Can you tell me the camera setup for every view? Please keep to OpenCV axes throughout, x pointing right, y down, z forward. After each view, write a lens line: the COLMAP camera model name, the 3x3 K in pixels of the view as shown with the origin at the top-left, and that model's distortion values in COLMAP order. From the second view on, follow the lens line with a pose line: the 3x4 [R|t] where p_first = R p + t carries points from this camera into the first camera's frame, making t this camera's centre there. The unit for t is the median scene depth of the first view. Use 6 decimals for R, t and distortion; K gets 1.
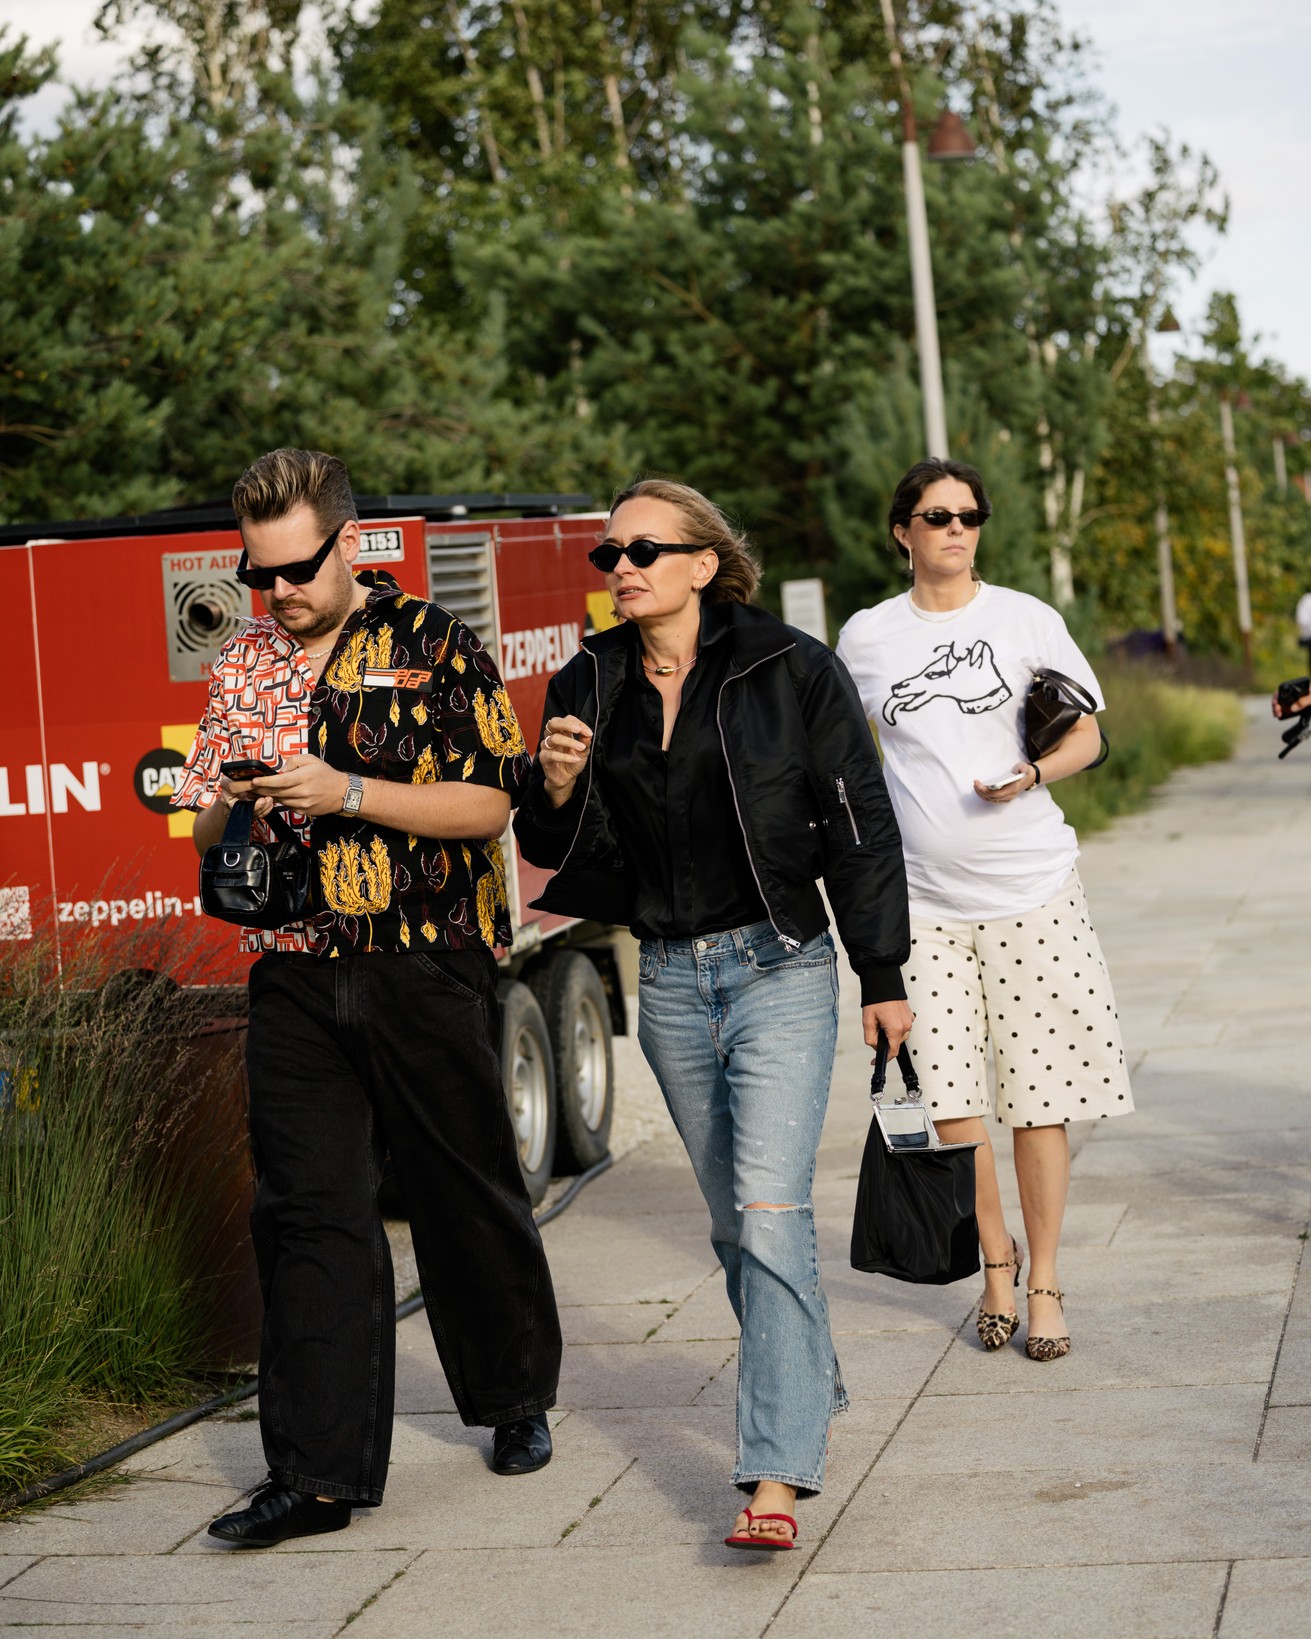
lens RADIAL K [[4374.3, 0, 655.5], [0, 4374.3, 819.5], [0, 0, 1]] dist [-0.063244, -1.494447]
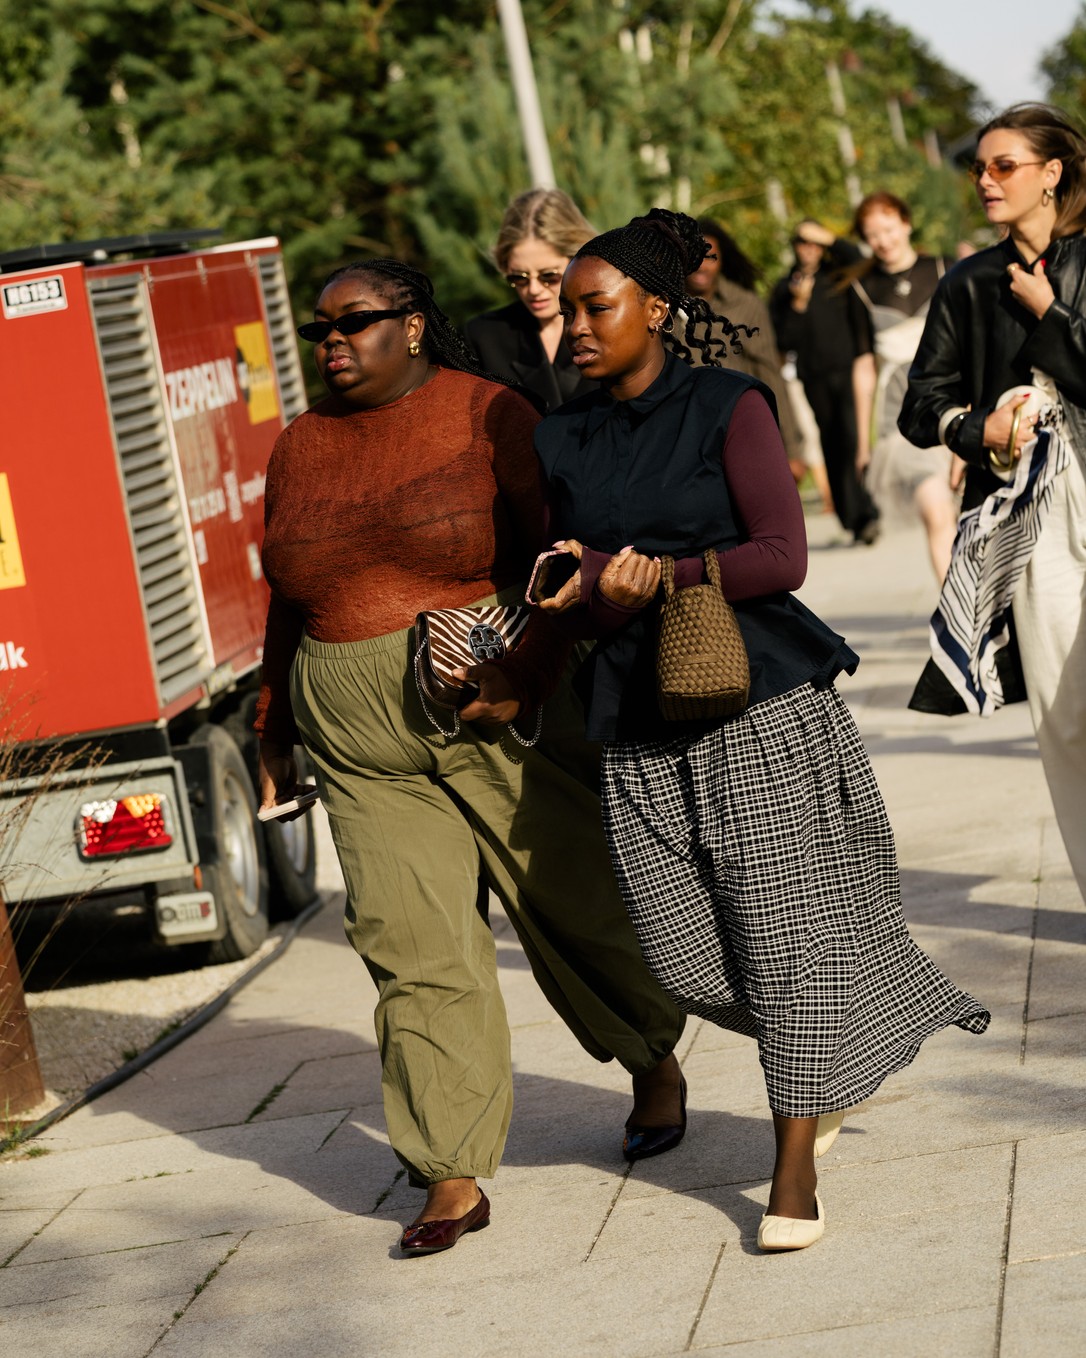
lens RADIAL K [[5098.0, 0, 543.0], [0, 5098.0, 679.0], [0, 0, 1]] dist [-0.163660, 3.251983]
pose [[0.991734, -0.109944, 0.066149, -0.032942], [0.109034, 0.993889, 0.017223, 0.015060], [-0.067638, -0.009868, 0.997661, -0.148426]]
